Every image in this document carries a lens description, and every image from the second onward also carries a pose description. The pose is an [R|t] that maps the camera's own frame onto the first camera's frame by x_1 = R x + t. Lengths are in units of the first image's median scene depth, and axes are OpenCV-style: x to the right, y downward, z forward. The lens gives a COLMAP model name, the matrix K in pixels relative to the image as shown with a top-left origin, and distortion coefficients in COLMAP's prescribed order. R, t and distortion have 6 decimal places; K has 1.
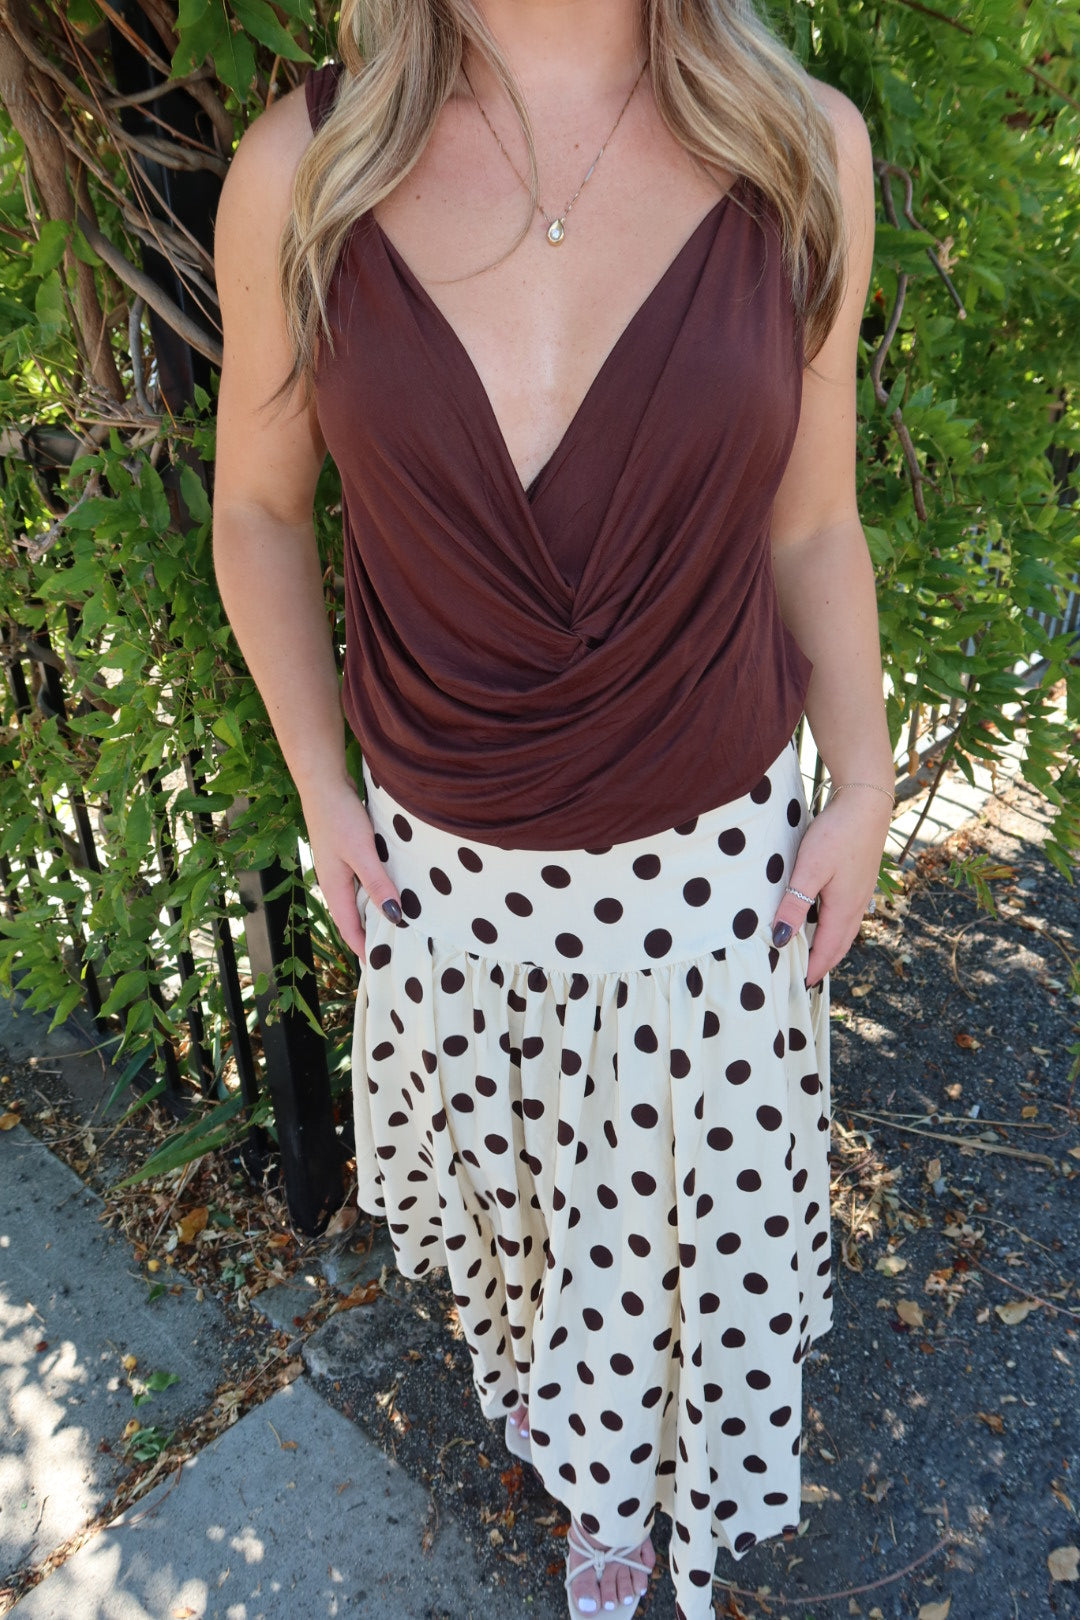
lens RADIAL K [[1114.6, 0, 529.2], [0, 1114.6, 806.7], [0, 0, 1]] dist [-0.023967, 0.008623]
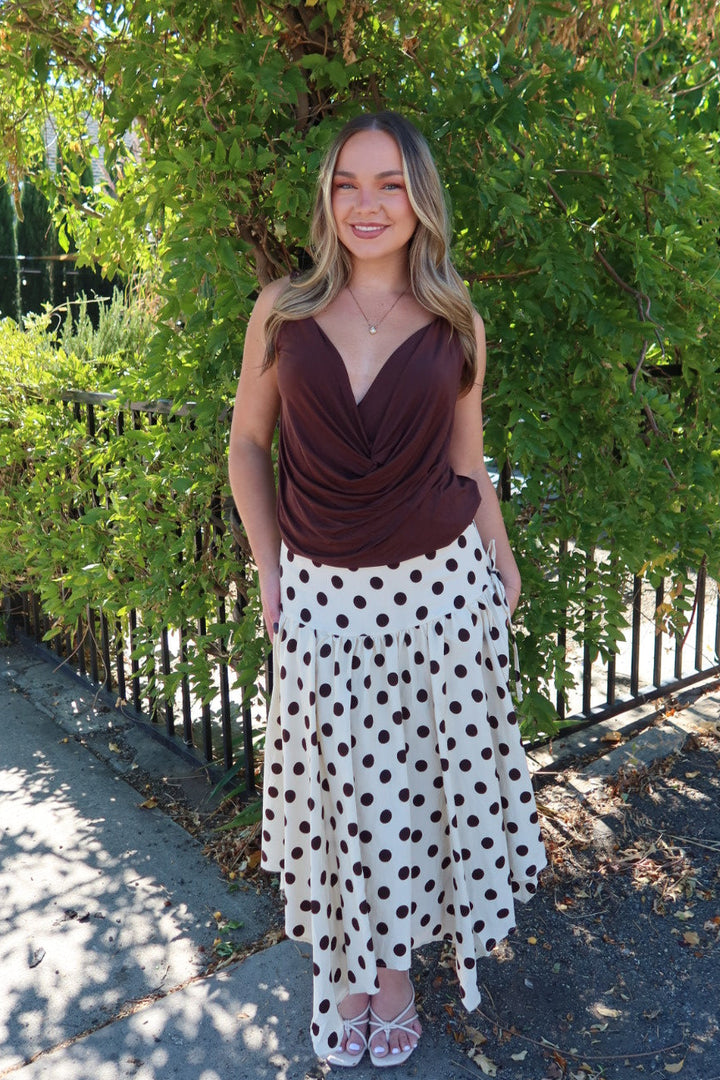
lens RADIAL K [[923.0, 0, 376.9], [0, 923.0, 474.2], [0, 0, 1]] dist [-0.011895, 0.003140]
pose [[0.986085, 0.029187, -0.163662, 0.086046], [-0.077141, 0.952397, -0.294938, 0.223840], [0.147263, 0.303459, 0.941396, -0.457416]]
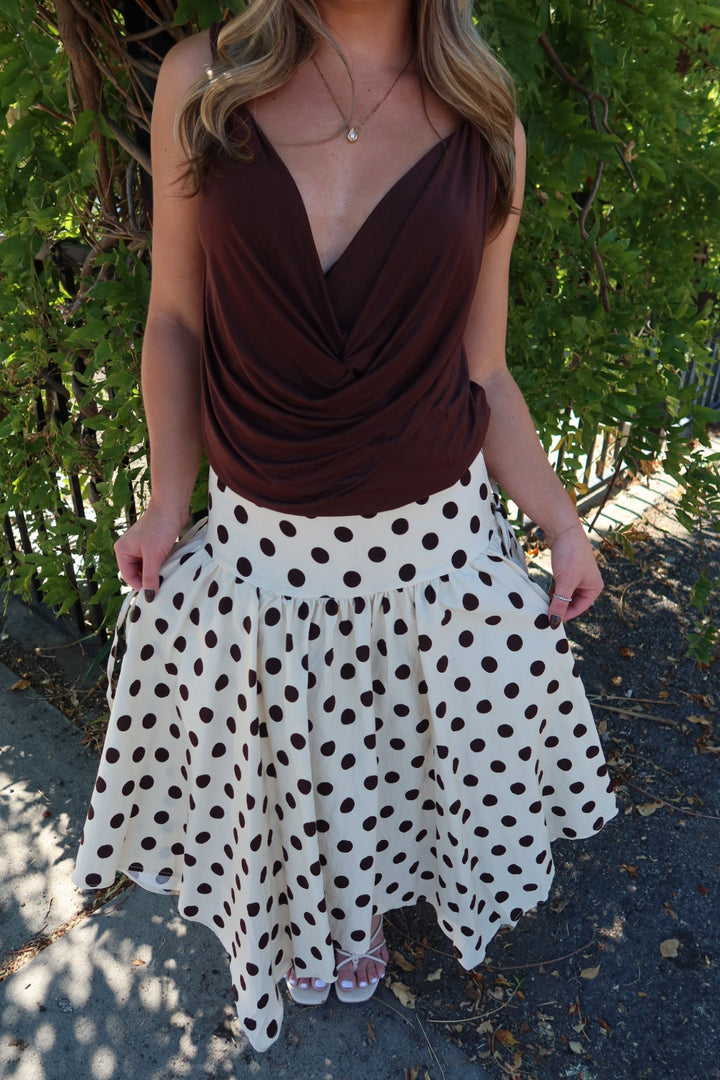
lens RADIAL K [[743.0, 0, 352.8], [0, 743.0, 537.8], [0, 0, 1]] dist [-0.023967, 0.008623]
pose [[0.999520, 0.030318, 0.006361, -0.012420], [-0.030441, 0.999333, 0.020193, 0.043865], [-0.005745, -0.020377, 0.999776, -0.067565]]
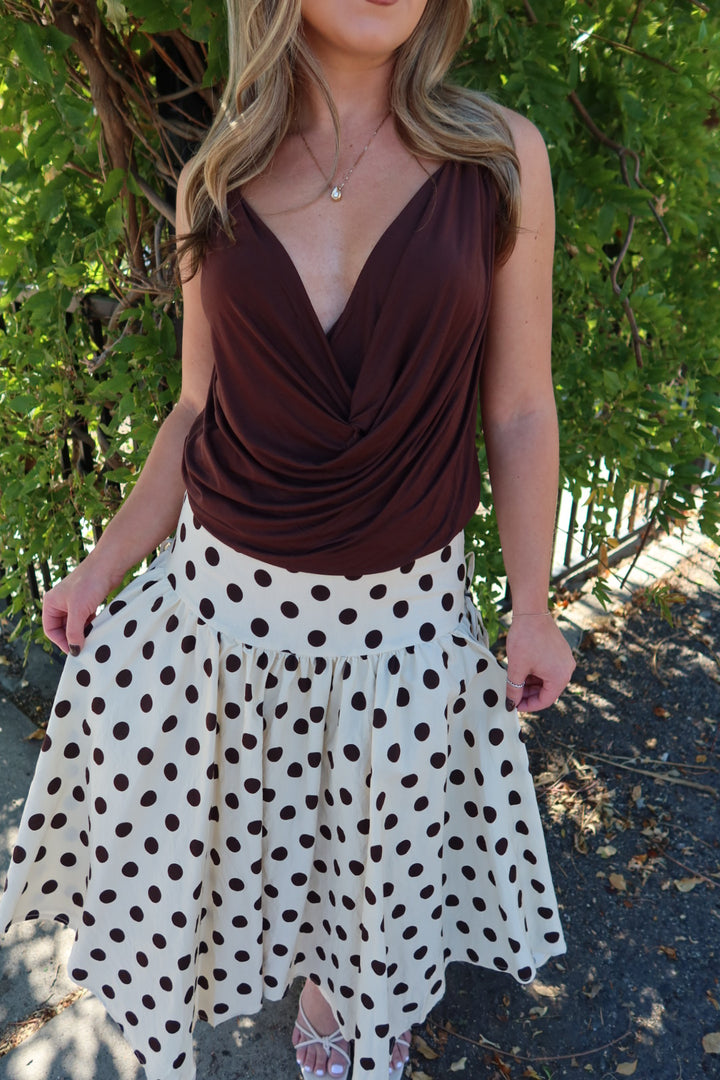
lens RADIAL K [[743.0, 0, 352.8], [0, 743.0, 537.8], [0, 0, 1]] dist [-0.023967, 0.008623]
pose [[0.998669, 0.041415, -0.030750, -0.010715], [-0.042456, 0.998520, -0.033983, 0.027709], [0.029297, 0.035244, 0.998949, -0.046388]]
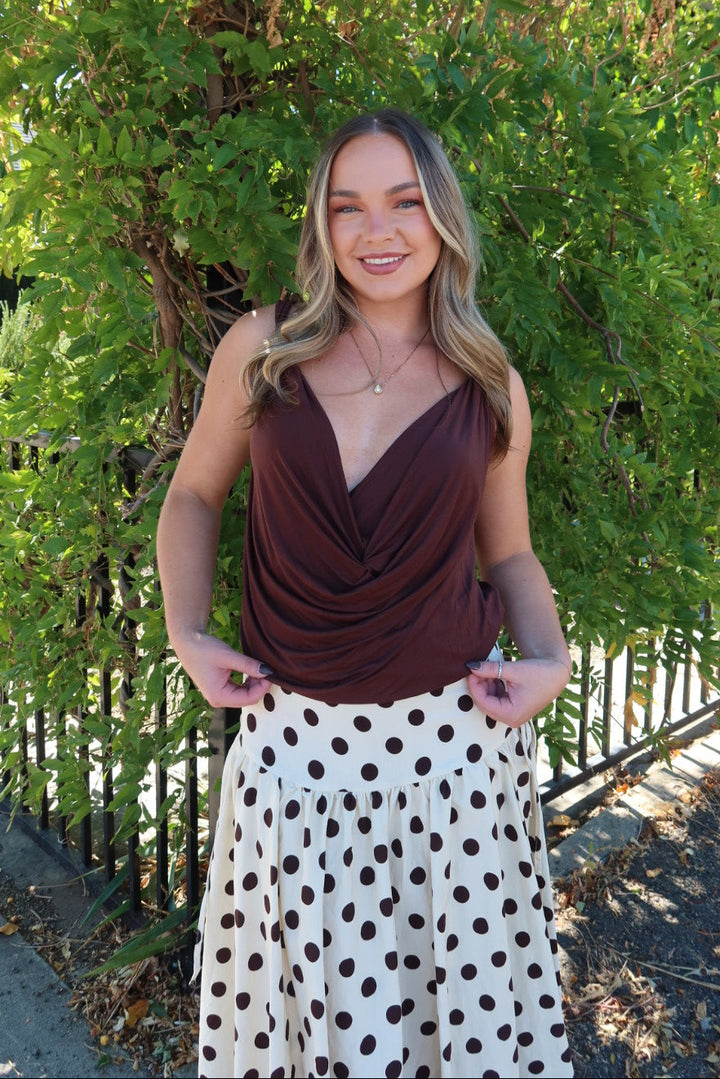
lens RADIAL K [[905.7, 0, 392.4], [0, 905.7, 417.1], [0, 0, 1]] dist [-0.023010, 0.010473]
pose [[0.997286, 0.038293, -0.062884, 0.044646], [-0.058719, 0.928929, -0.365572, 0.089291], [0.044416, 0.368272, 0.928657, -0.257282]]
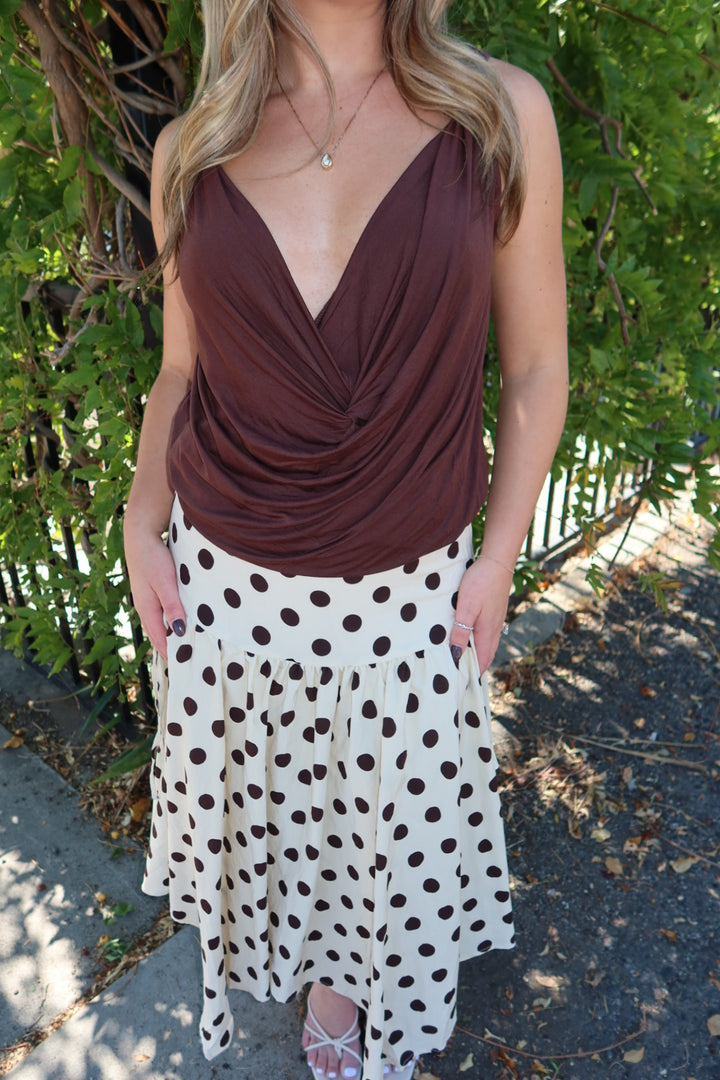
lens RADIAL K [[743.0, 0, 352.8], [0, 743.0, 537.8], [0, 0, 1]] dist [-0.023967, 0.008623]
pose [[0.999927, 0.005965, 0.010503, -0.026462], [-0.005816, 0.999883, -0.014182, 0.019746], [-0.010586, 0.014120, 0.999844, -0.018132]]
